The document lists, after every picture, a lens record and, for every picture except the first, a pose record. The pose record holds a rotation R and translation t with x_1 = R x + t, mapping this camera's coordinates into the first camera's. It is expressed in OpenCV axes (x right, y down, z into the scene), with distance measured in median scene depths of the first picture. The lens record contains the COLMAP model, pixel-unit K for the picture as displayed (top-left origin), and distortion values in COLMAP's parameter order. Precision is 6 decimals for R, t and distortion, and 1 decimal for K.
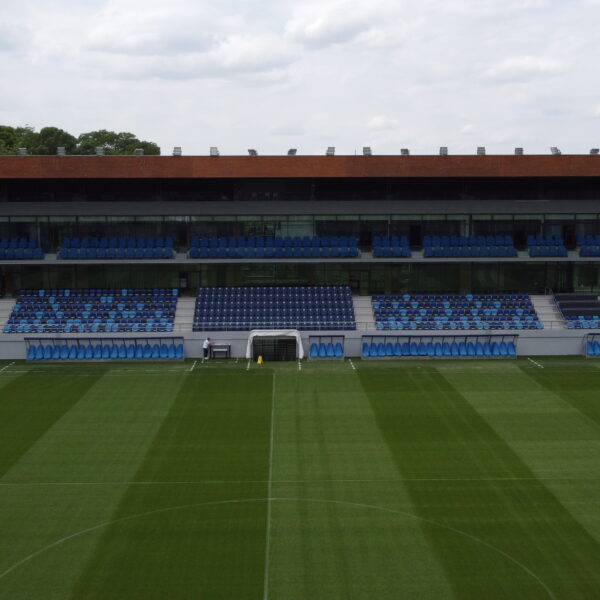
lens RADIAL K [[798.8, 0, 299.9], [0, 798.8, 300.6], [0, 0, 1]] dist [-0.002561, 0.000000]
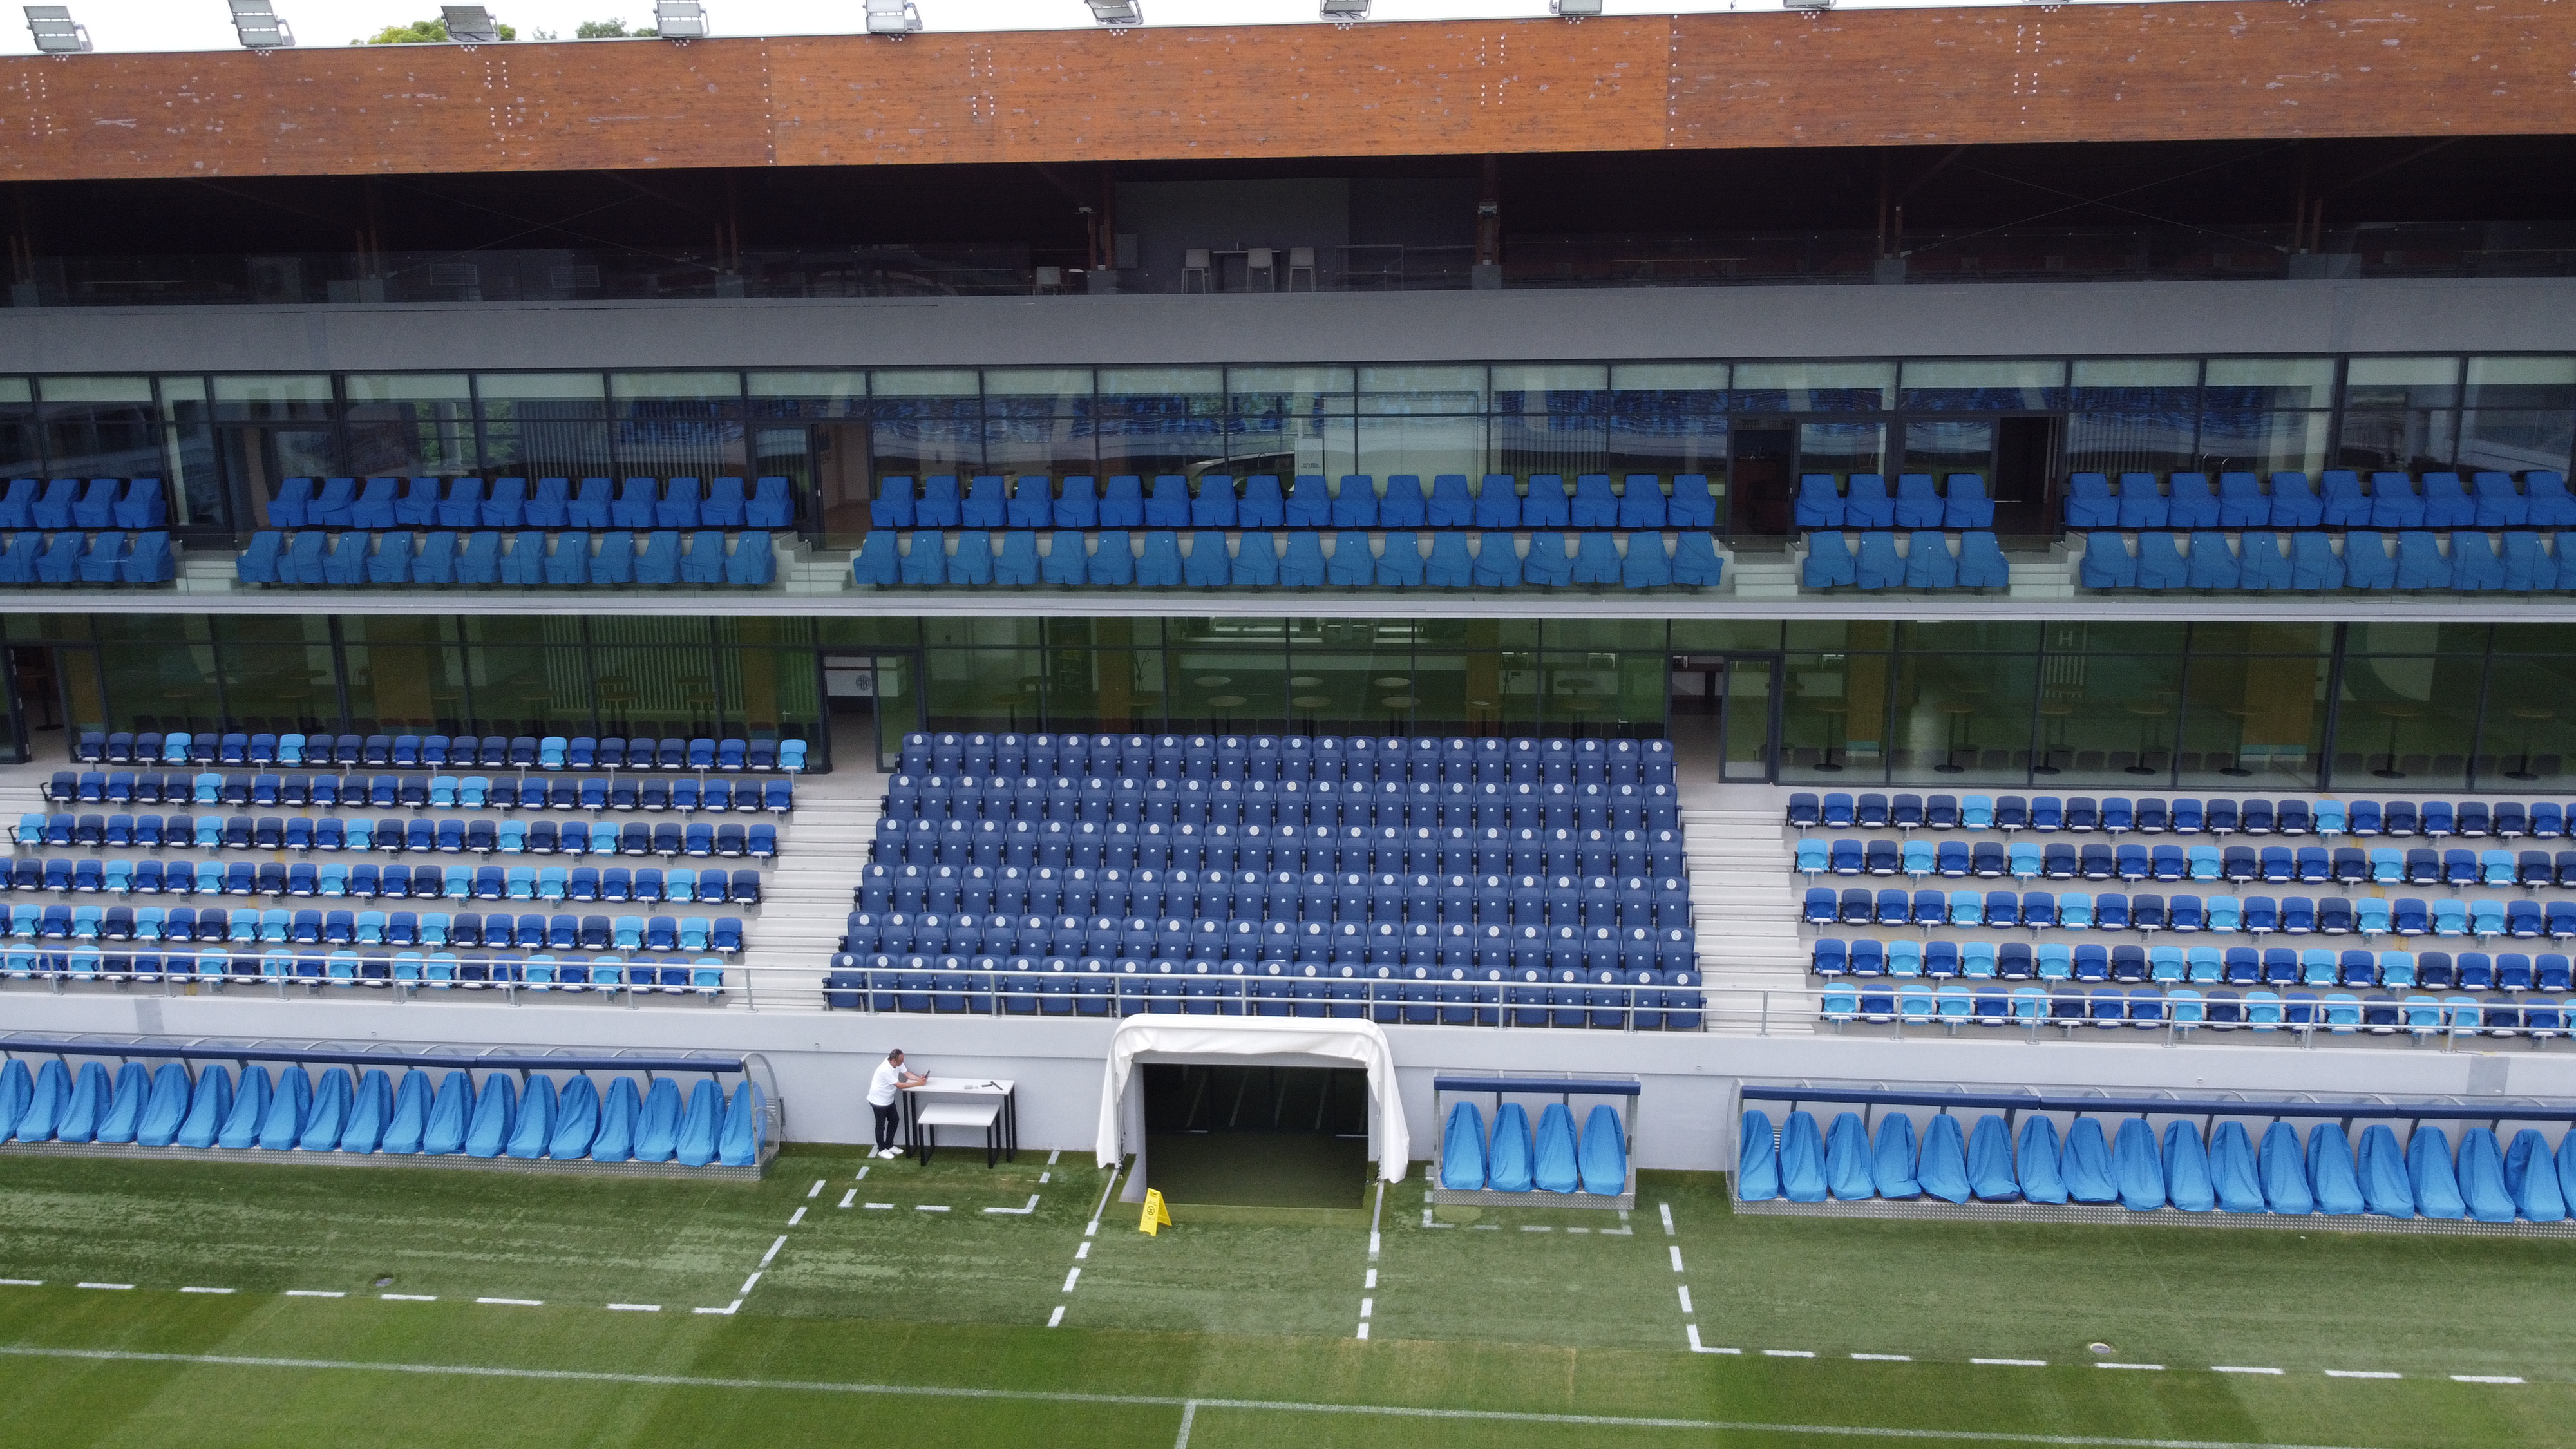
lens RADIAL K [[1897.9, 0, 1288.9], [0, 1897.9, 714.5], [0, 0, 1]] dist [-0.001811, -0.002240]
pose [[0.993078, 0.018530, -0.115990, 0.024658], [-0.005816, 0.994024, 0.109009, -0.075012], [0.117317, -0.107580, 0.987250, 0.549212]]
